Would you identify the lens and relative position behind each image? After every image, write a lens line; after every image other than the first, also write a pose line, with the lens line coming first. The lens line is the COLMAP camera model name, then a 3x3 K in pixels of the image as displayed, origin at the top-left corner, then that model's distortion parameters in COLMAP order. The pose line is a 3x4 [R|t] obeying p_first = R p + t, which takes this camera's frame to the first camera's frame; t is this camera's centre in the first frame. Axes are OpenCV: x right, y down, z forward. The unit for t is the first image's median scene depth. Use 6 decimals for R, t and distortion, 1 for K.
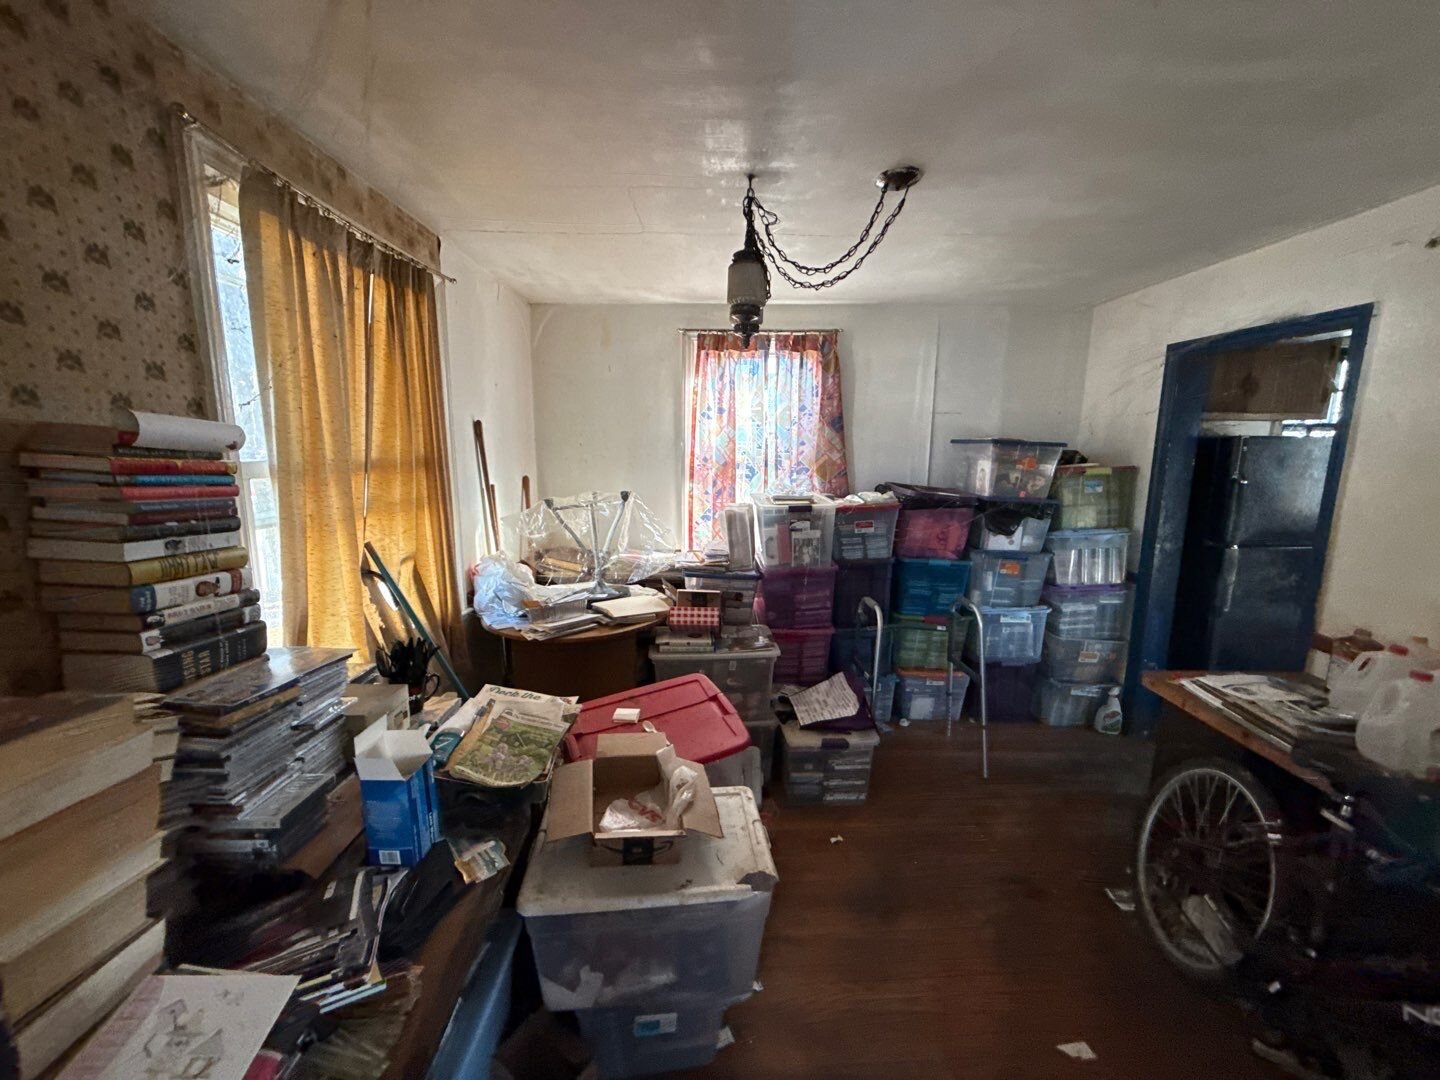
lens RADIAL K [[572.2, 0, 718.5], [0, 572.2, 546.4], [0, 0, 1]] dist [-0.006264, -0.000151]
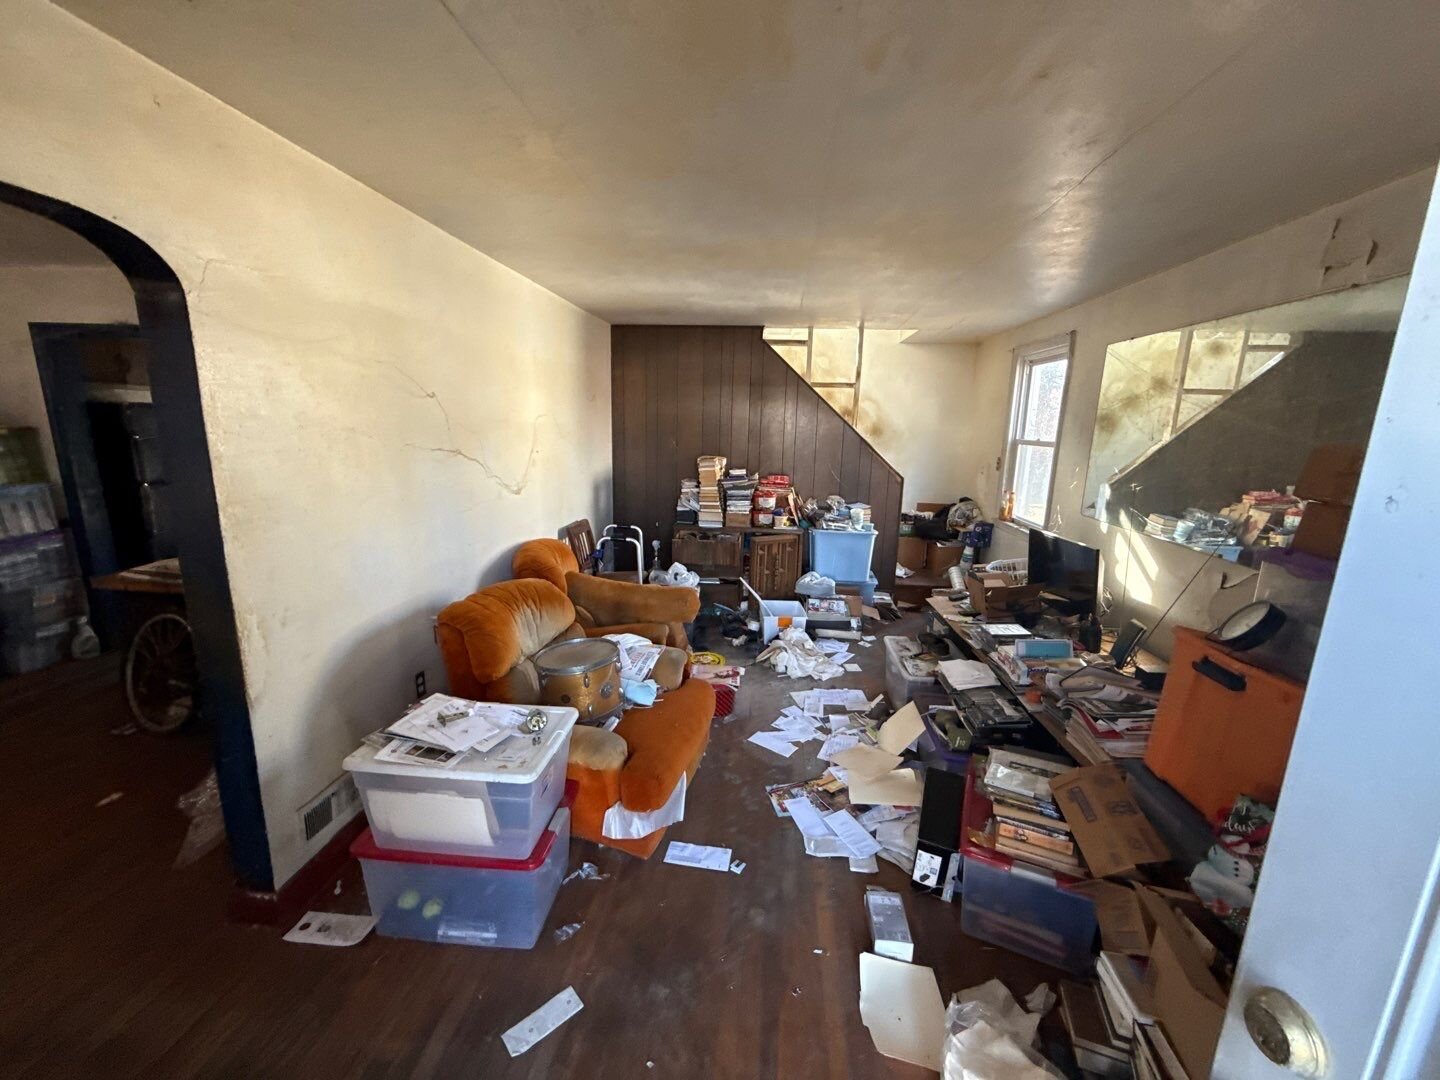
lens RADIAL K [[572.2, 0, 719.0], [0, 572.2, 538.8], [0, 0, 1]] dist [-0.006264, -0.000151]
pose [[0.079749, -0.215602, 0.973219, -0.297916], [0.134000, 0.969786, 0.203861, 0.029681], [-0.987767, 0.114153, 0.106230, -0.432780]]
